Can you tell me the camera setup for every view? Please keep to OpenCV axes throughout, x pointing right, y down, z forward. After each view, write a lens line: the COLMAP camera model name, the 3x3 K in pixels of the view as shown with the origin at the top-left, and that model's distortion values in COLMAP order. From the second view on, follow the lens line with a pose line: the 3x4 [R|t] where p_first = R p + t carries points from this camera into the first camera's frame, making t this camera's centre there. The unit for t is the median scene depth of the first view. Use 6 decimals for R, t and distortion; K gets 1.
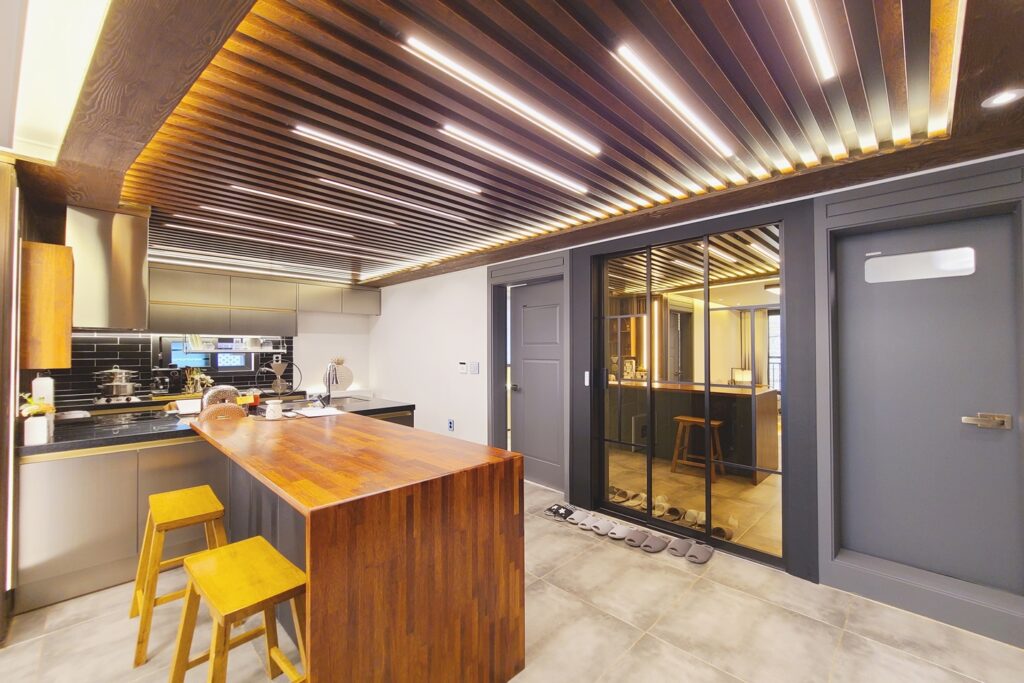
lens RADIAL K [[417.8, 0, 512.0], [0, 417.8, 341.5], [0, 0, 1]] dist [-0.003051, -0.000162]
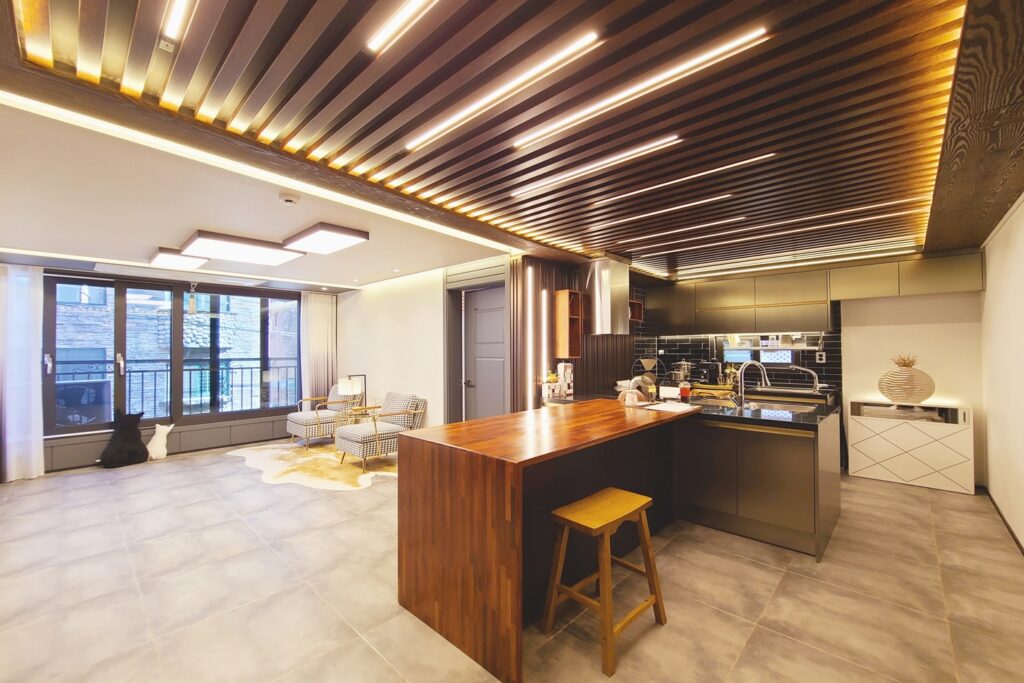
lens RADIAL K [[417.8, 0, 512.0], [0, 417.8, 341.5], [0, 0, 1]] dist [-0.003051, -0.000162]
pose [[0.027519, -0.015196, -0.999506, 0.384204], [0.024128, 0.999603, -0.014534, 0.007043], [0.999330, -0.023716, 0.027874, 0.391430]]
